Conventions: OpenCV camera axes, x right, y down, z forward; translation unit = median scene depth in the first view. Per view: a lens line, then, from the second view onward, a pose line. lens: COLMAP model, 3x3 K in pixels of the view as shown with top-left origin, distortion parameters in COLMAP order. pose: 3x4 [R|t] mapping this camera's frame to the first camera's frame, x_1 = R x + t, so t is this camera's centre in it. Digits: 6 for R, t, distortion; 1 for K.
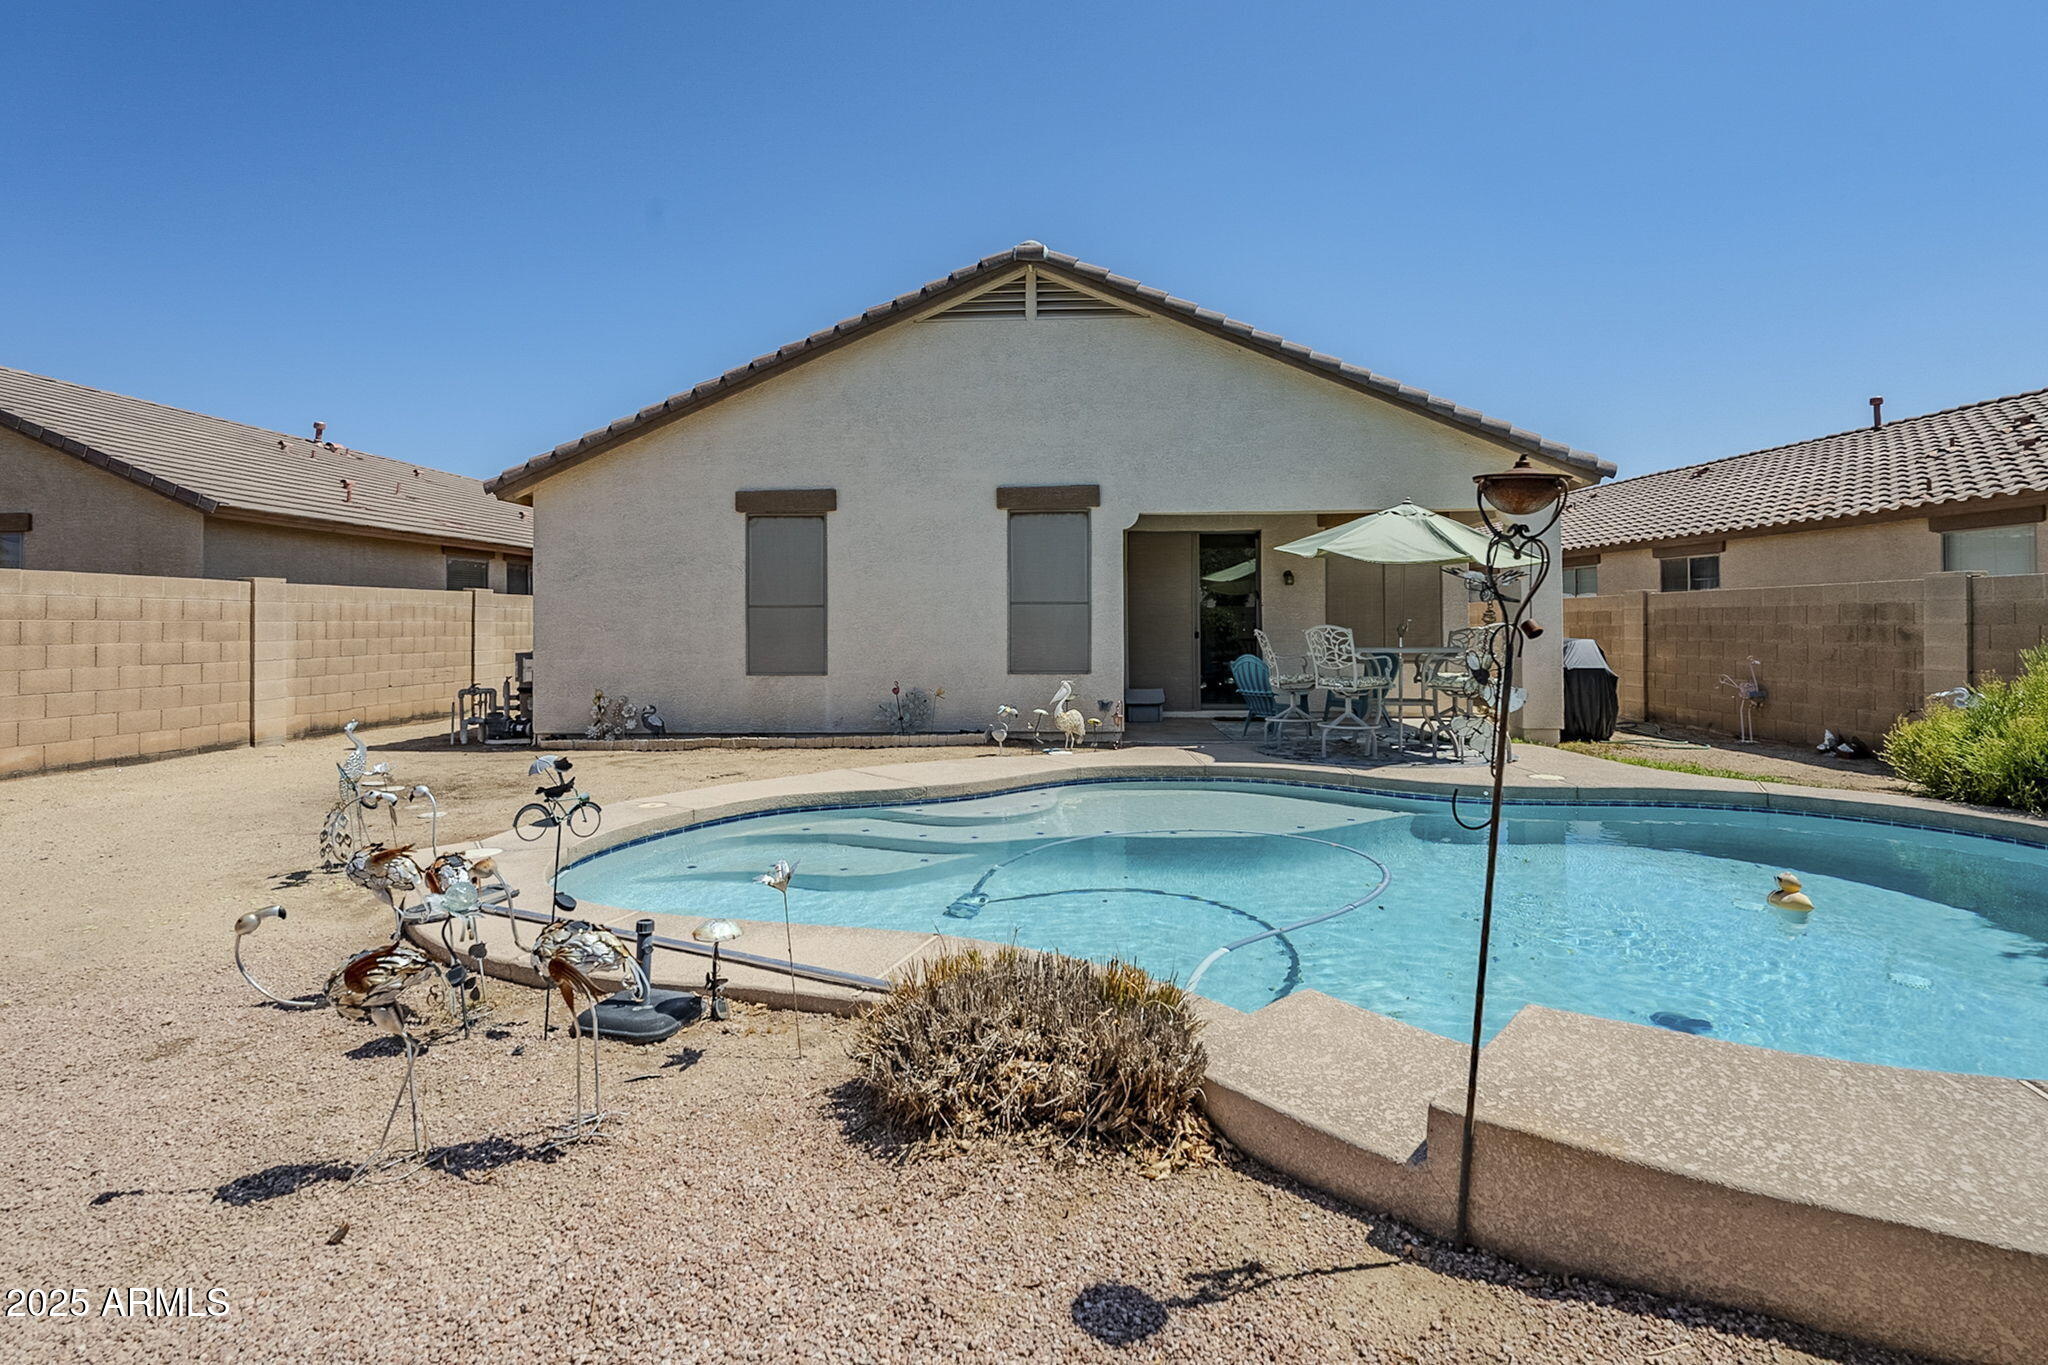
lens RADIAL K [[943.7, 0, 1029.4], [0, 943.7, 637.8], [0, 0, 1]] dist [0.001233, 0.000177]
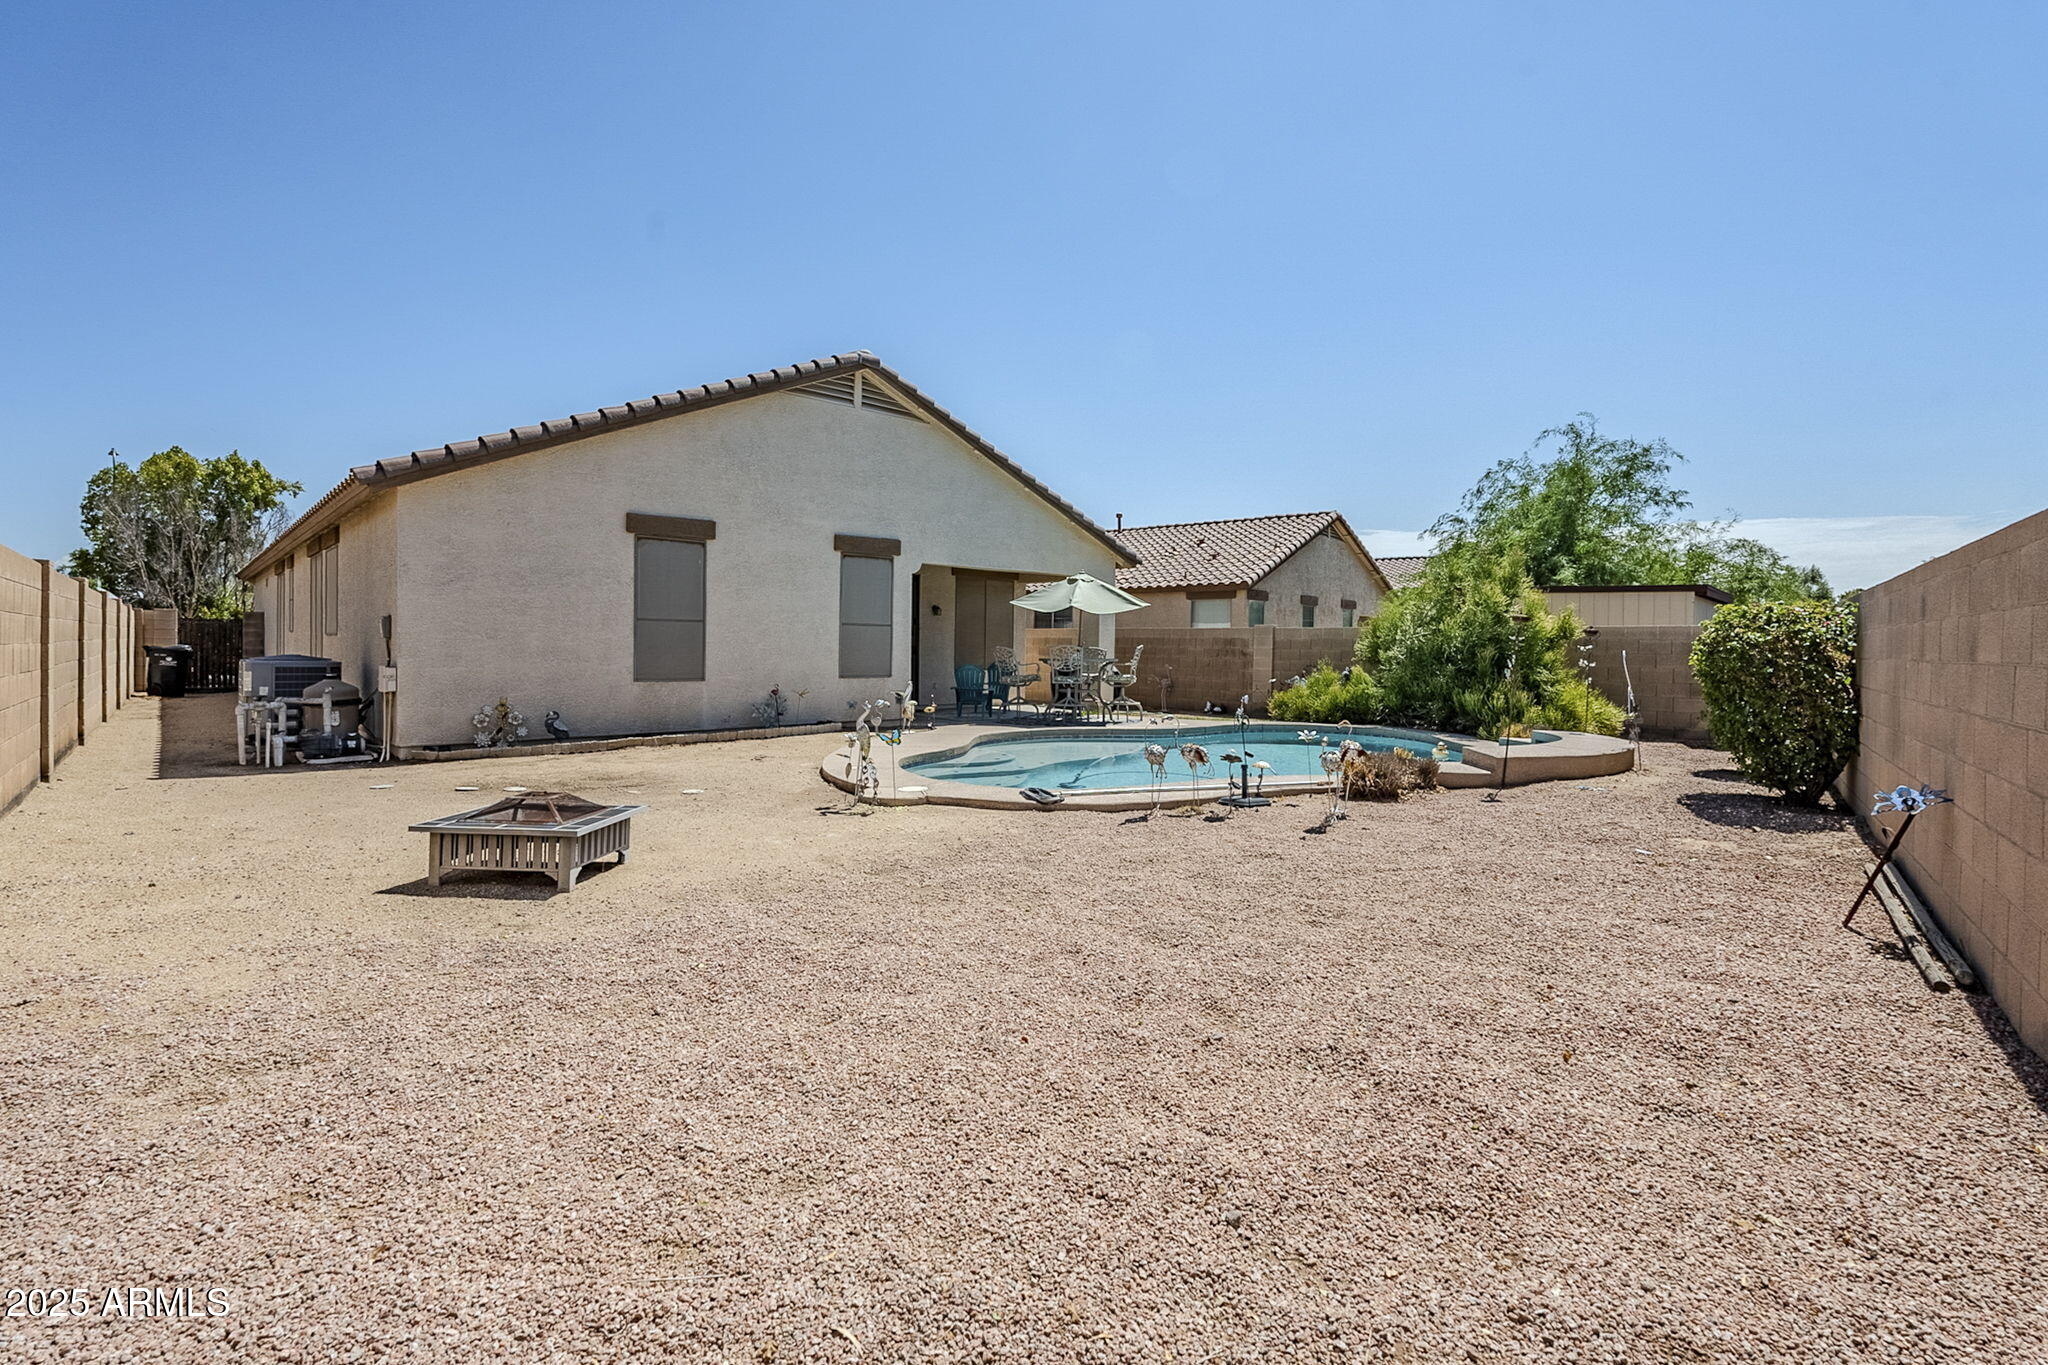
lens RADIAL K [[929.0, 0, 1022.9], [0, 929.0, 692.2], [0, 0, 1]] dist [0.001951, 0.000184]
pose [[0.700629, -0.020897, 0.713220, -0.769302], [-0.007526, 0.999299, 0.036672, 0.009040], [-0.713486, -0.031061, 0.699981, -0.083365]]
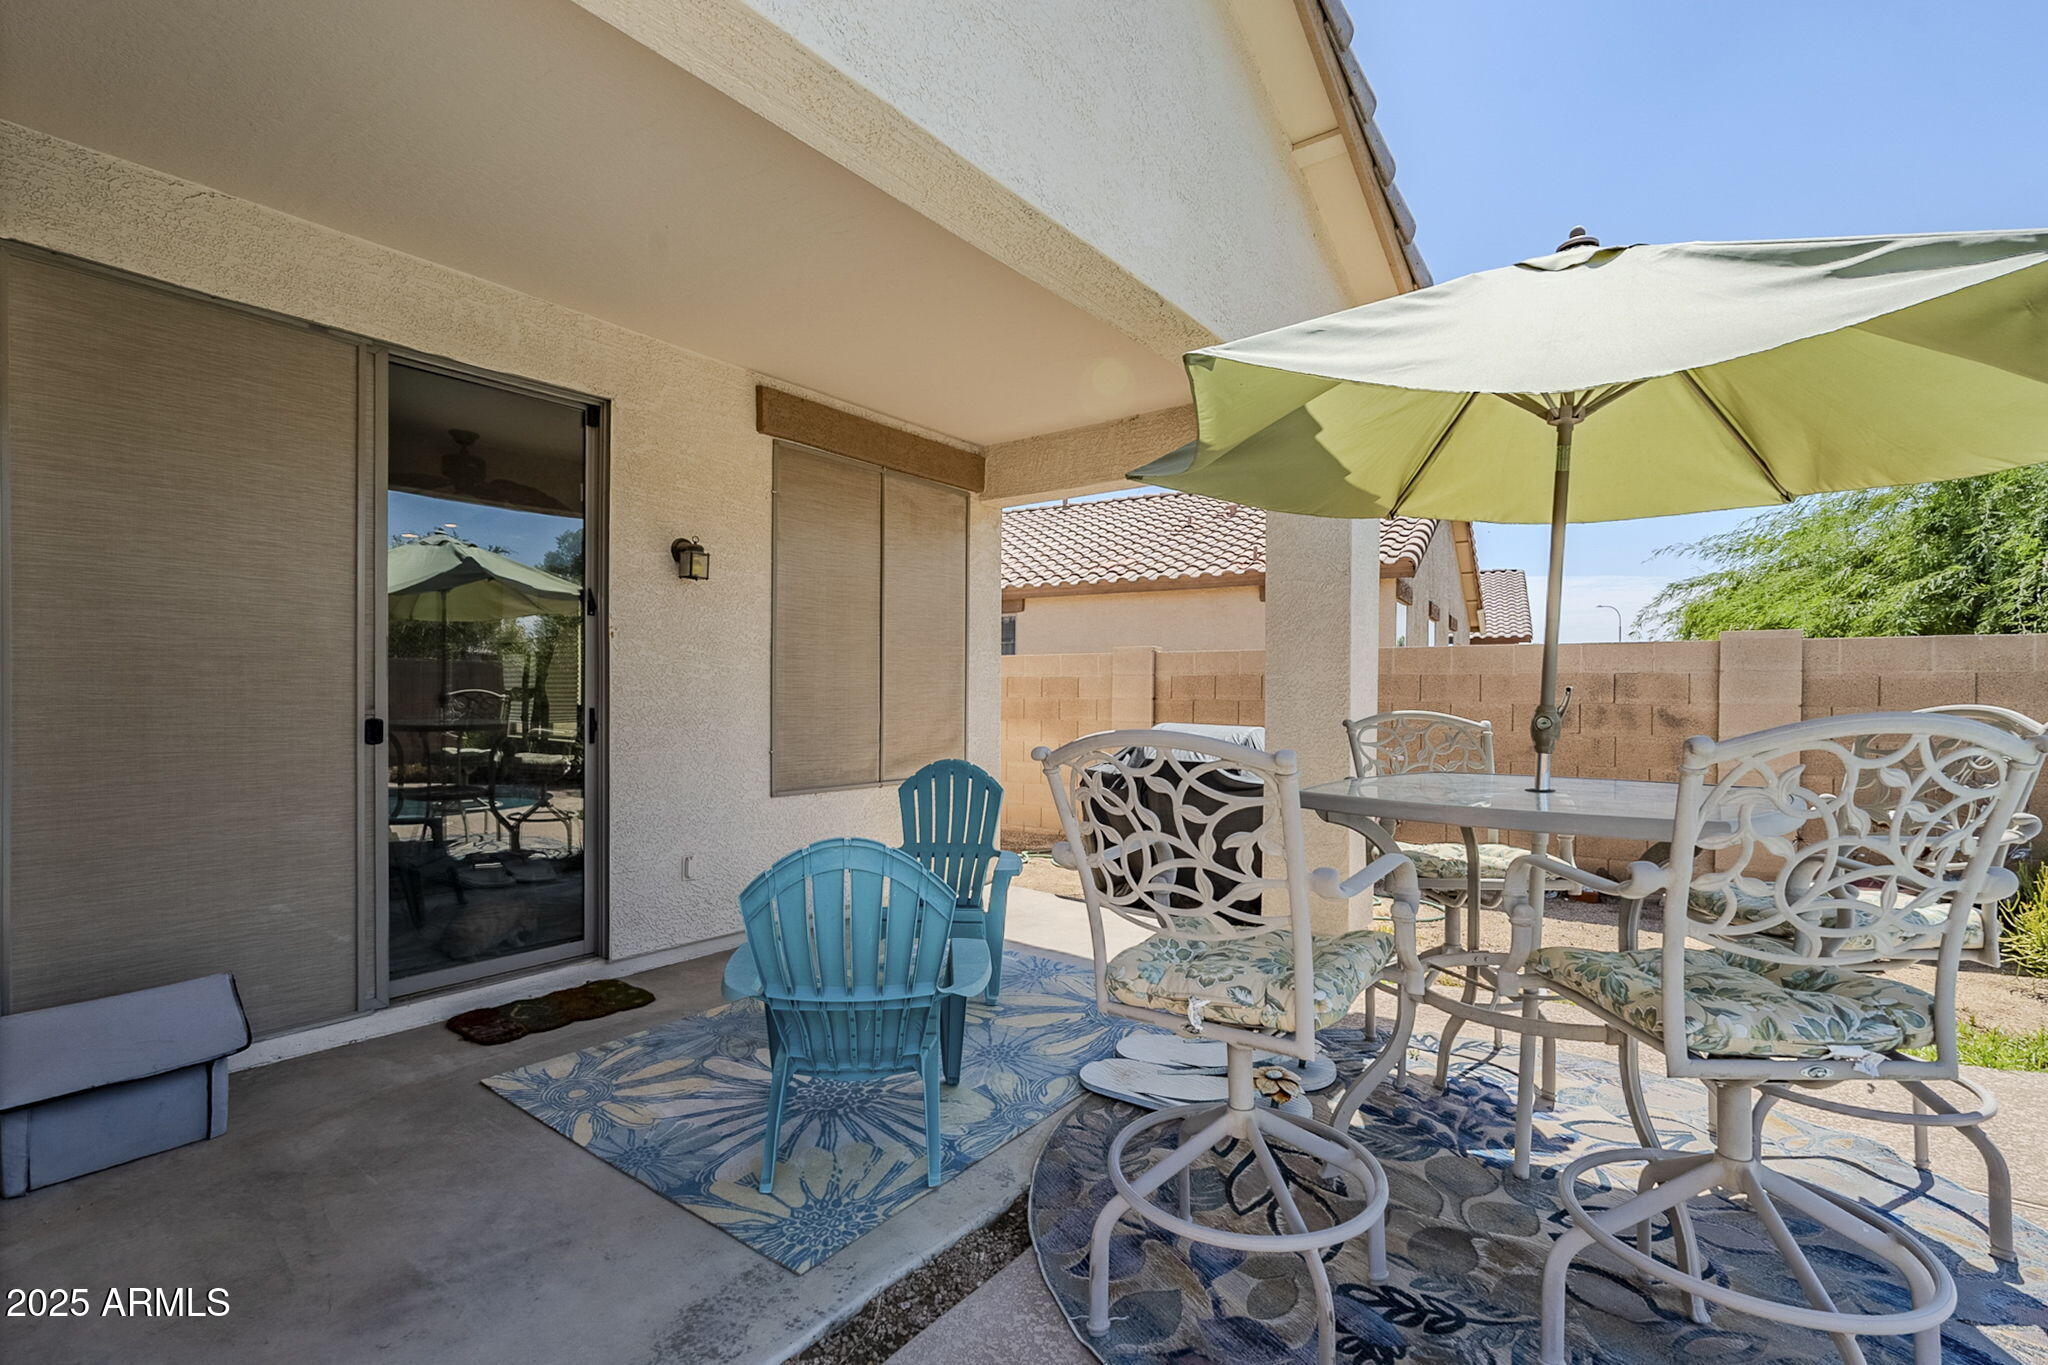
lens RADIAL K [[929.0, 0, 1022.9], [0, 929.0, 692.2], [0, 0, 1]] dist [0.001951, 0.000184]
pose [[0.570342, 0.010176, 0.821344, 0.080923], [-0.000226, 0.999925, -0.012232, -0.012665], [-0.821407, 0.006790, 0.570301, 0.865928]]
